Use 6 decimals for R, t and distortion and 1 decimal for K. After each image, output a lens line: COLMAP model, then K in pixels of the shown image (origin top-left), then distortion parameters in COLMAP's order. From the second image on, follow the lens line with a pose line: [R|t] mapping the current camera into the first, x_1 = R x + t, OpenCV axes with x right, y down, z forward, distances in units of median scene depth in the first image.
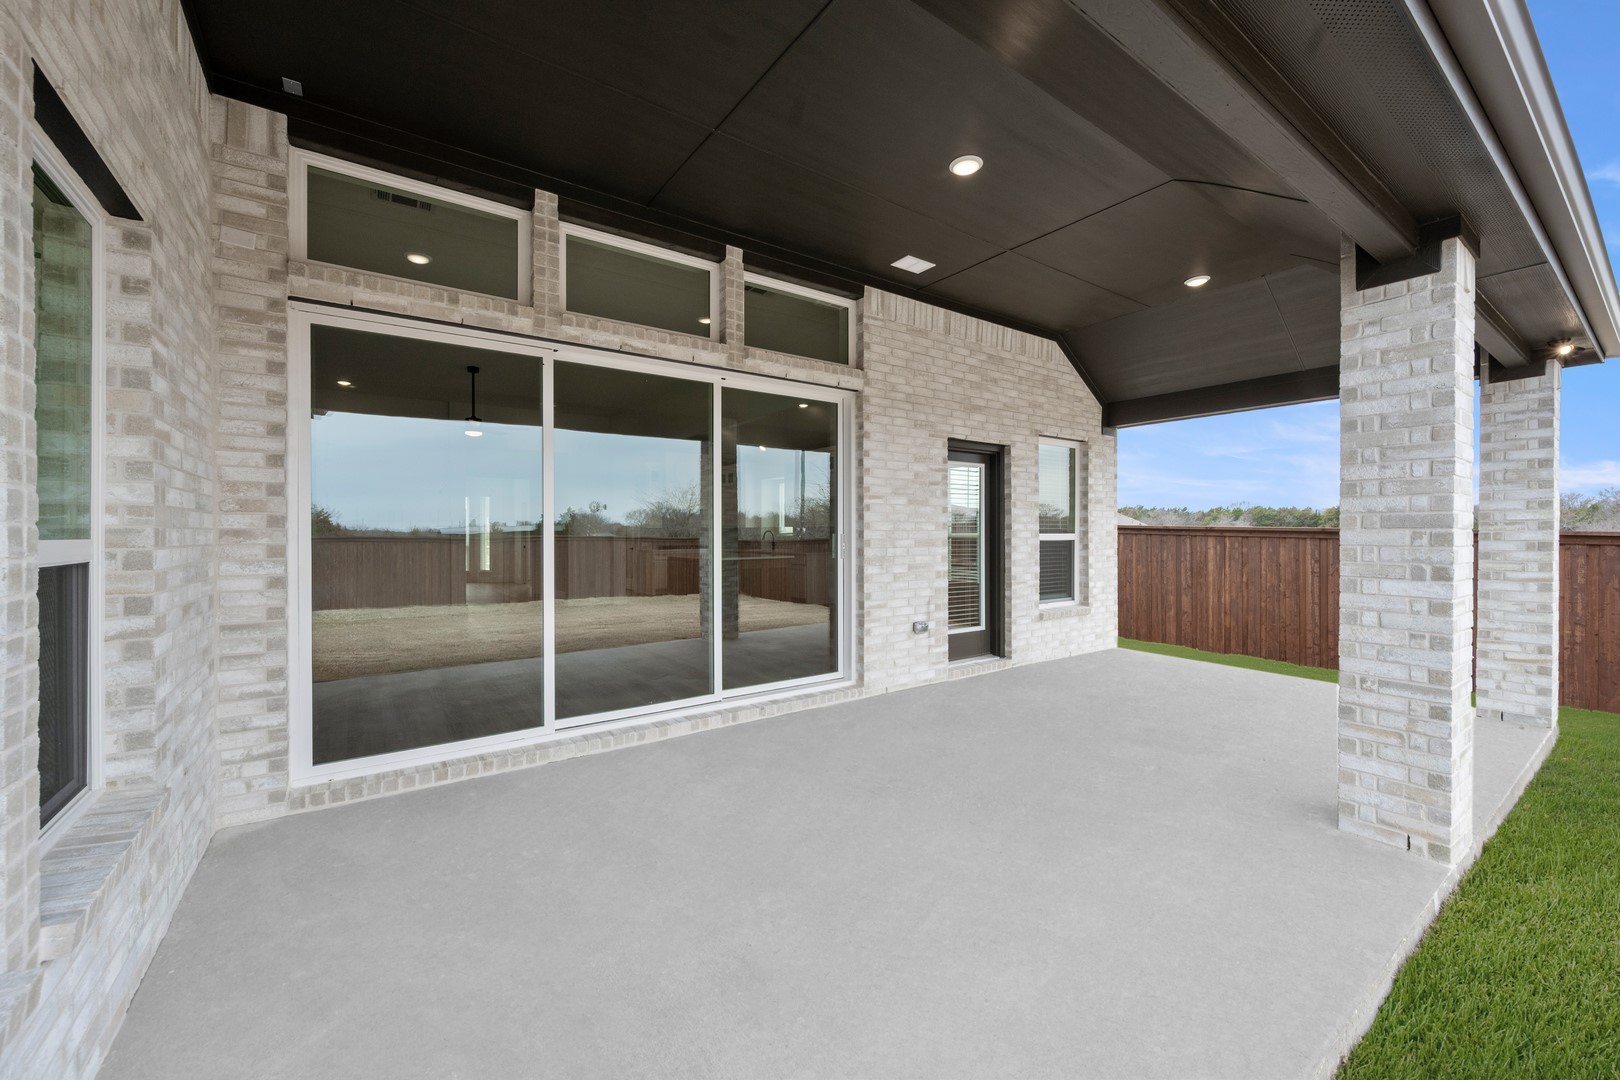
lens RADIAL K [[639.8, 0, 812.8], [0, 639.8, 532.5], [0, 0, 1]] dist [0.001294, 0.000103]
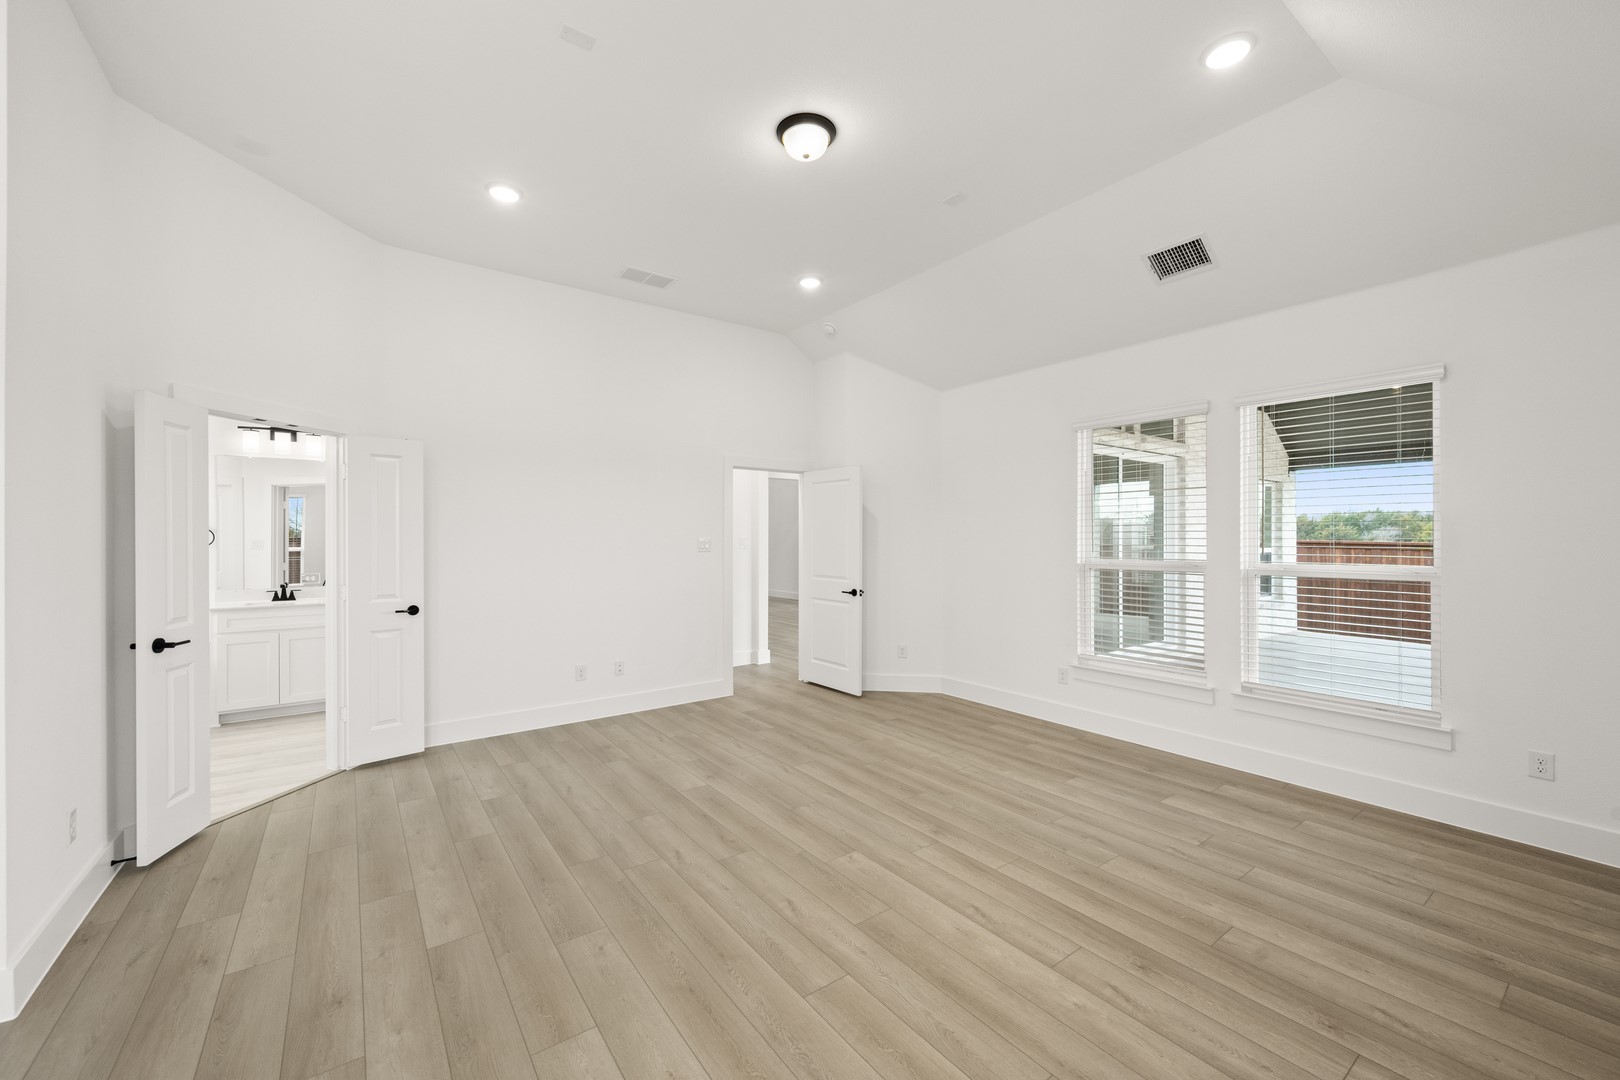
lens RADIAL K [[639.8, 0, 808.7], [0, 639.8, 540.0], [0, 0, 1]] dist [0.001294, 0.000103]
pose [[0.999948, -0.005450, 0.008655, -0.803815], [0.005490, 0.999974, -0.004650, -0.016533], [-0.008629, 0.004697, 0.999952, -0.518457]]
